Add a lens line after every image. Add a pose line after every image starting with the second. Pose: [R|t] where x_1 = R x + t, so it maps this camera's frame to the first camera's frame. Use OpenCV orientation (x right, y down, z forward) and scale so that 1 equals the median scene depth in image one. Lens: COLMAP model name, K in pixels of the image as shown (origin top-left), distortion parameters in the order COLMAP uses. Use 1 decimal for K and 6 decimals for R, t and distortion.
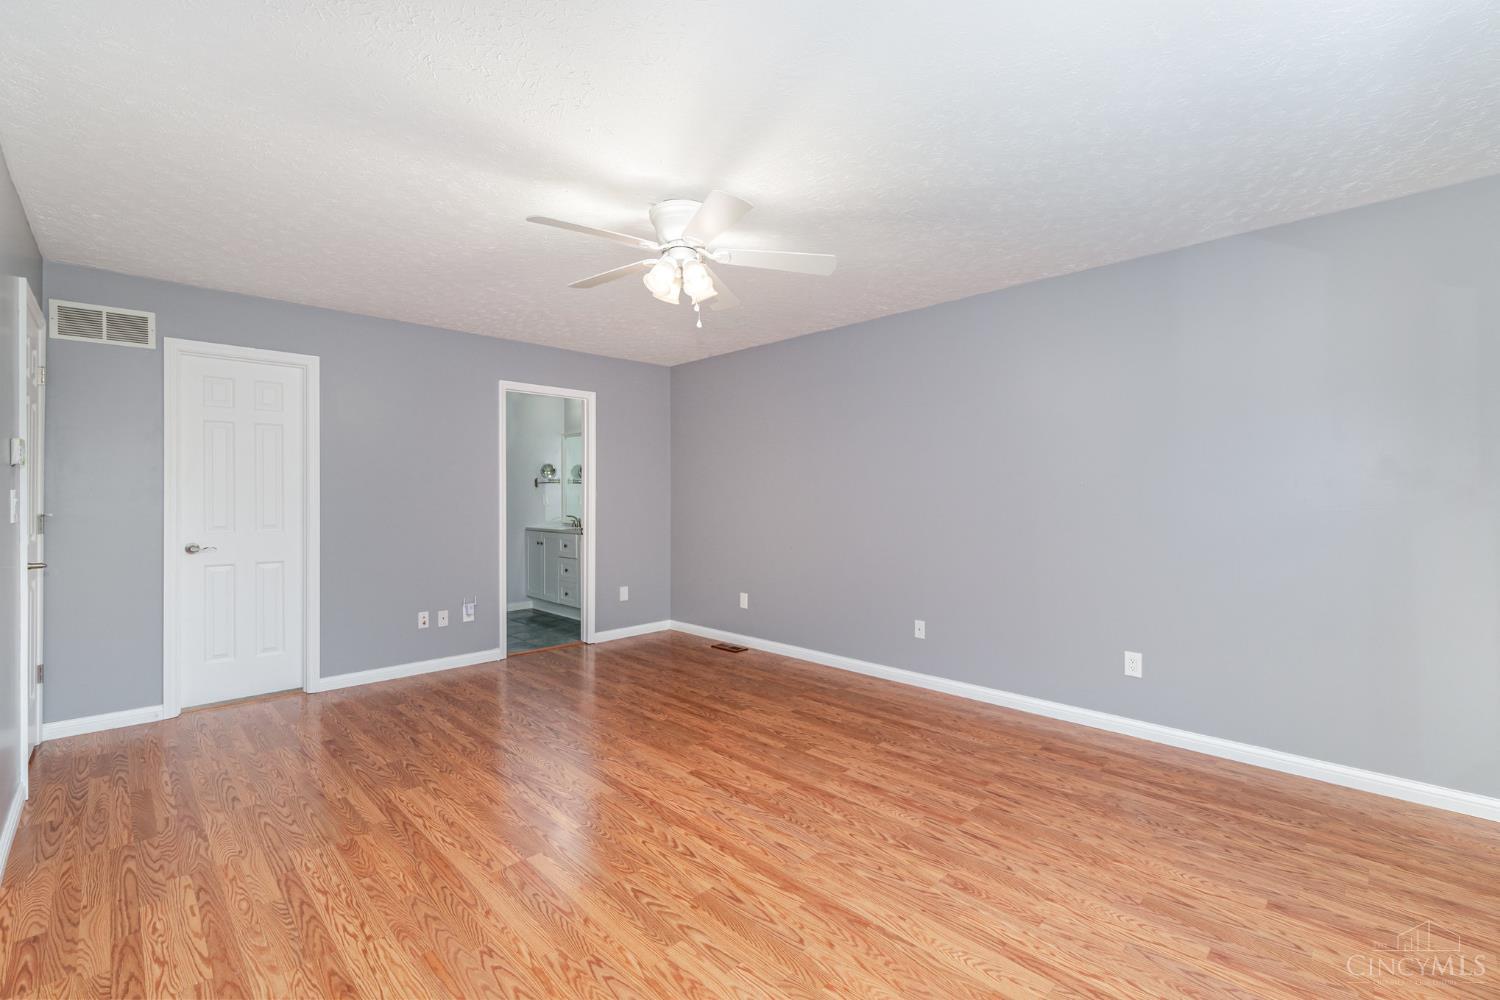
lens RADIAL K [[651.9, 0, 742.3], [0, 651.9, 491.3], [0, 0, 1]] dist [-0.008496, -0.000193]
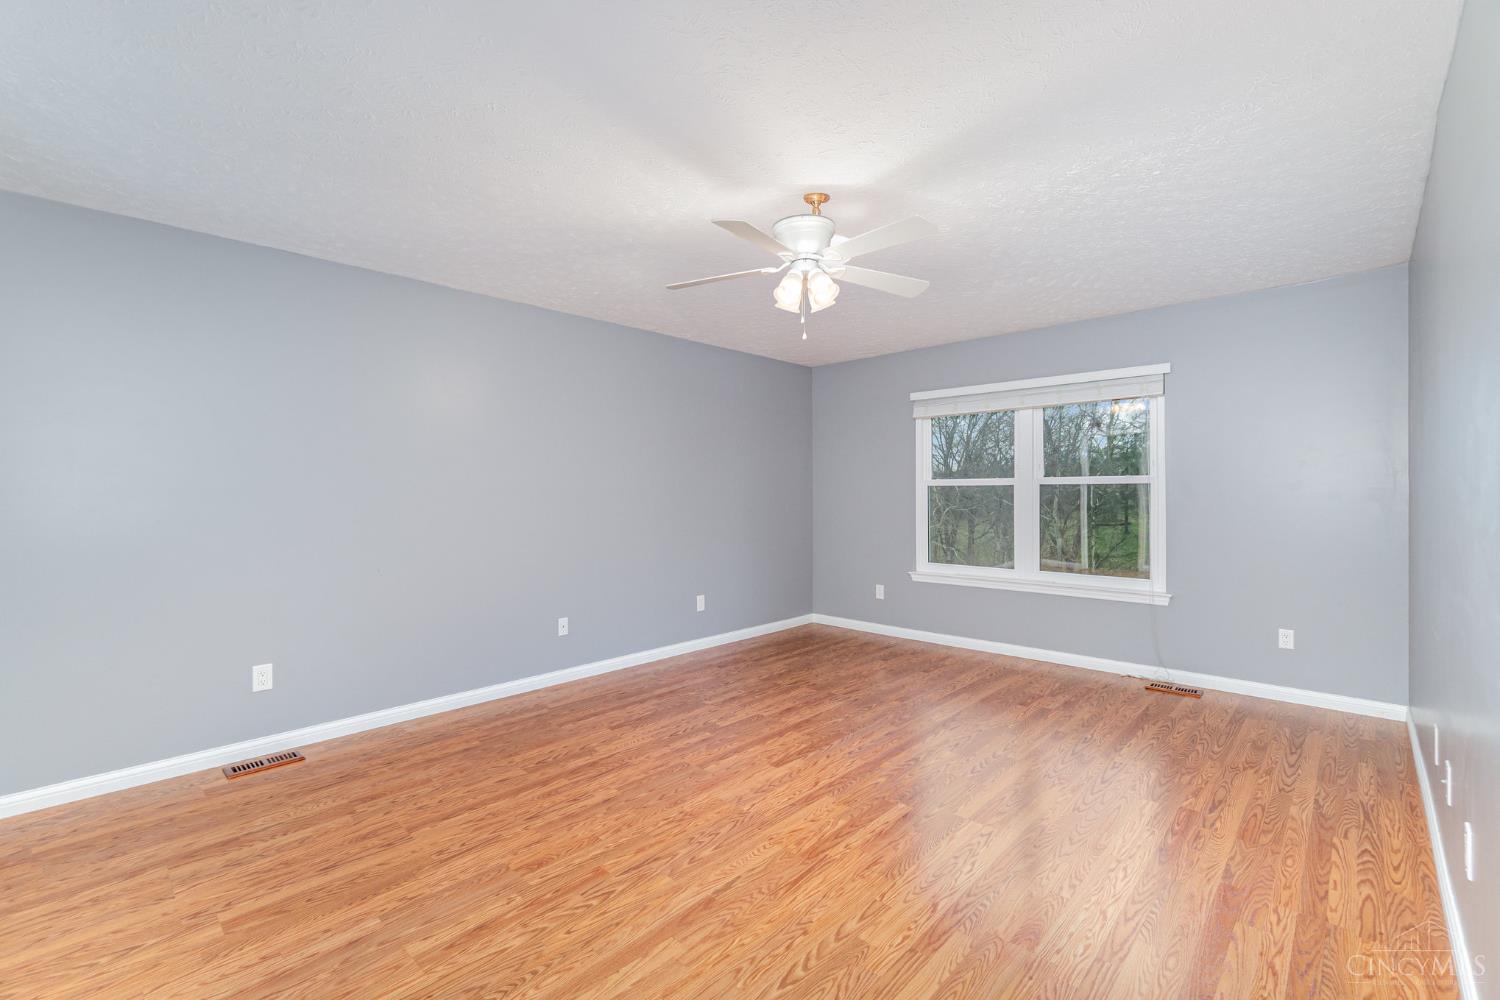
lens RADIAL K [[651.9, 0, 742.3], [0, 651.9, 501.2], [0, 0, 1]] dist [-0.008496, -0.000193]
pose [[-0.036688, -0.011293, 0.999263, -0.917846], [-0.001390, 0.999936, 0.011250, 0.003414], [-0.999326, -0.000976, -0.036702, 0.915487]]
